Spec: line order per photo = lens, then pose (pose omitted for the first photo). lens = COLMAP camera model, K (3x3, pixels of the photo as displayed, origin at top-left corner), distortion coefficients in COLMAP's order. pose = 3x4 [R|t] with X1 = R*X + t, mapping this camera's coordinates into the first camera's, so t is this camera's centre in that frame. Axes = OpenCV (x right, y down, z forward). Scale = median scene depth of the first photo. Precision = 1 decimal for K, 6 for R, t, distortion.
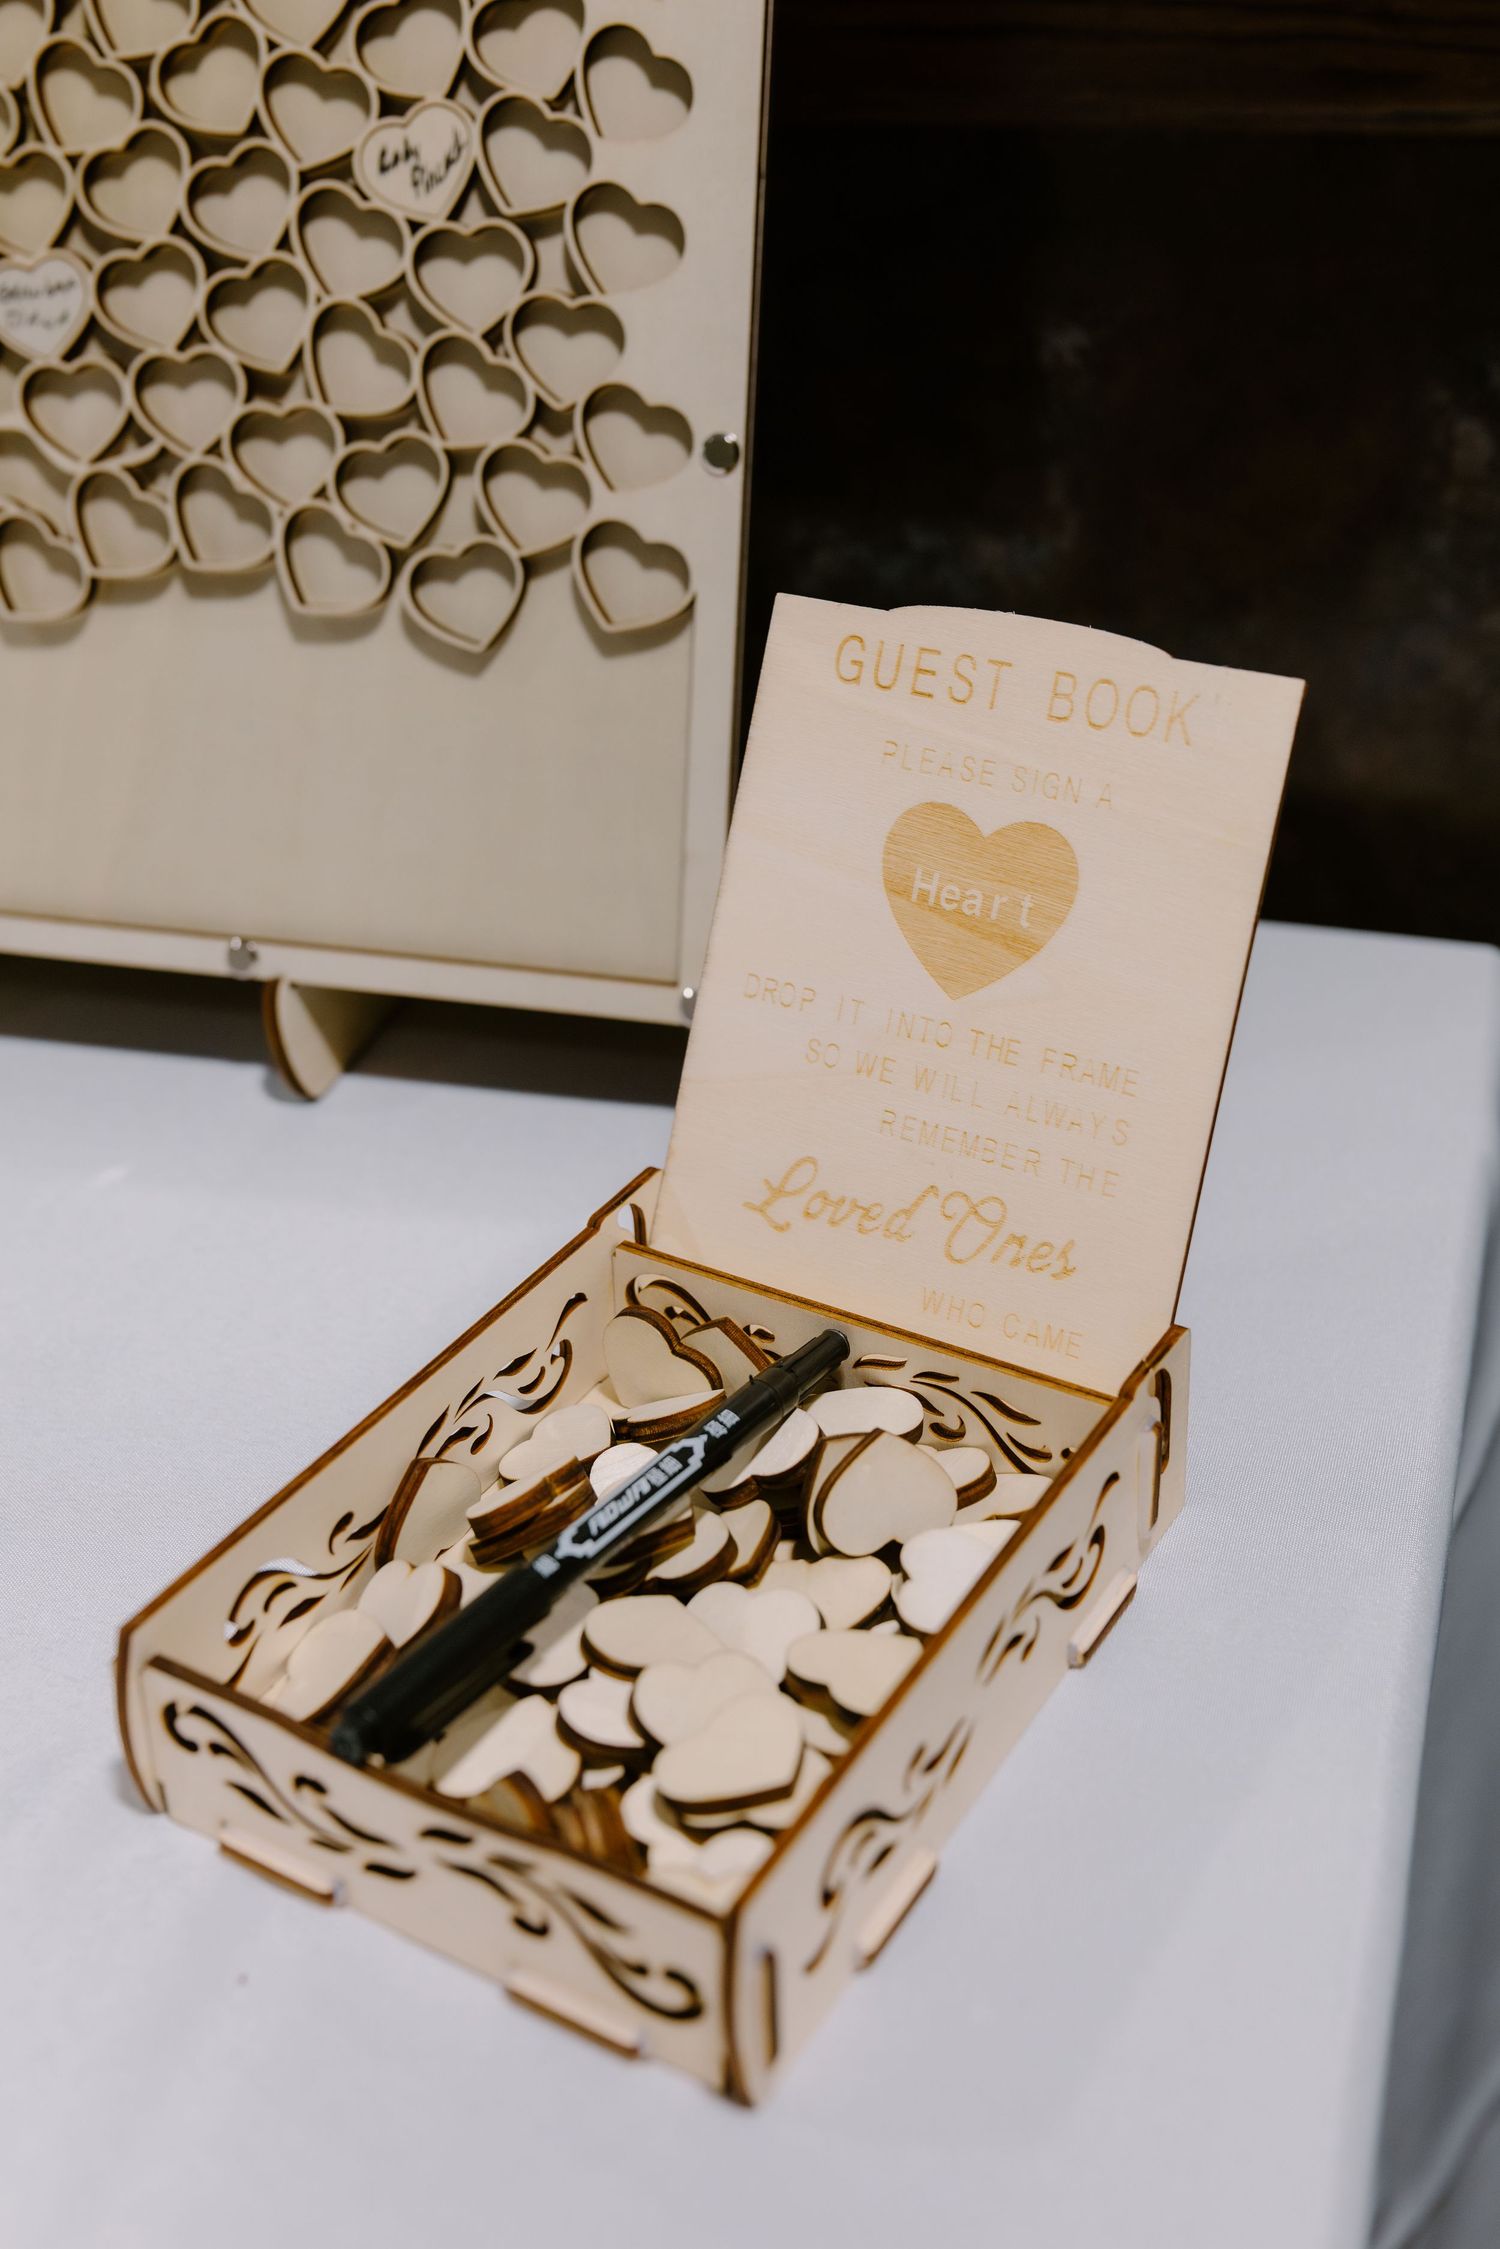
lens RADIAL K [[2515.5, 0, 750.0], [0, 2515.5, 1124.5], [0, 0, 1]] dist [-0.002425, 0.015854]
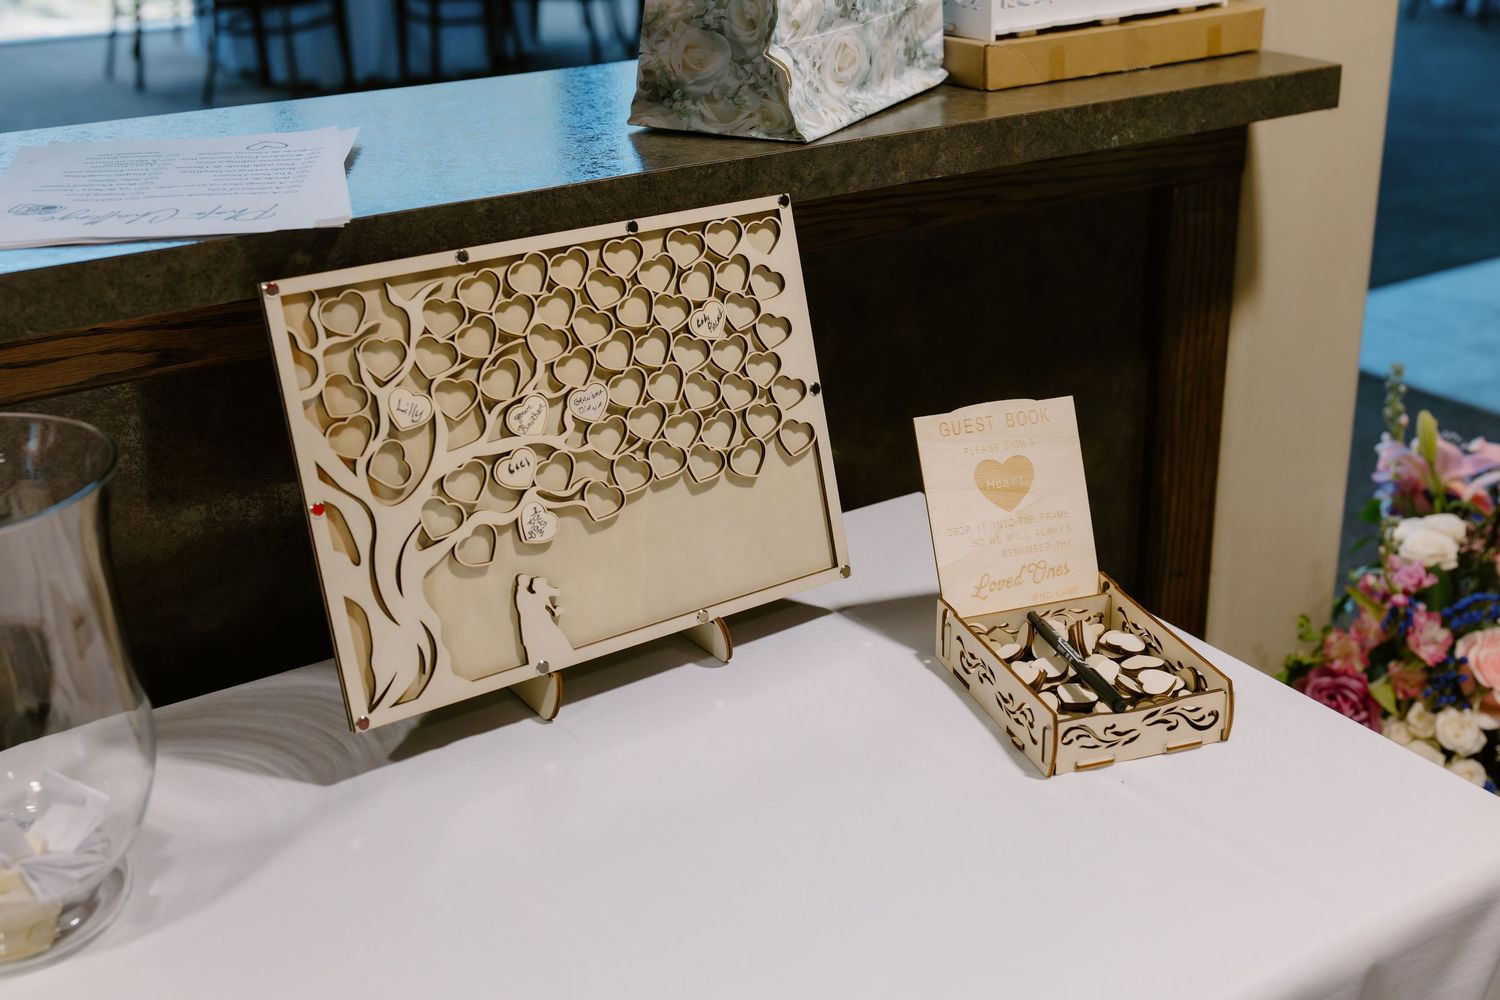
lens RADIAL K [[1792.9, 0, 750.0], [0, 1792.9, 500.0], [0, 0, 1]] dist [-0.013870, -0.010360]
pose [[0.647979, -0.281889, 0.707575, -1.602882], [0.389184, 0.921099, 0.010549, -0.195871], [-0.654720, 0.268541, 0.706560, -0.424358]]
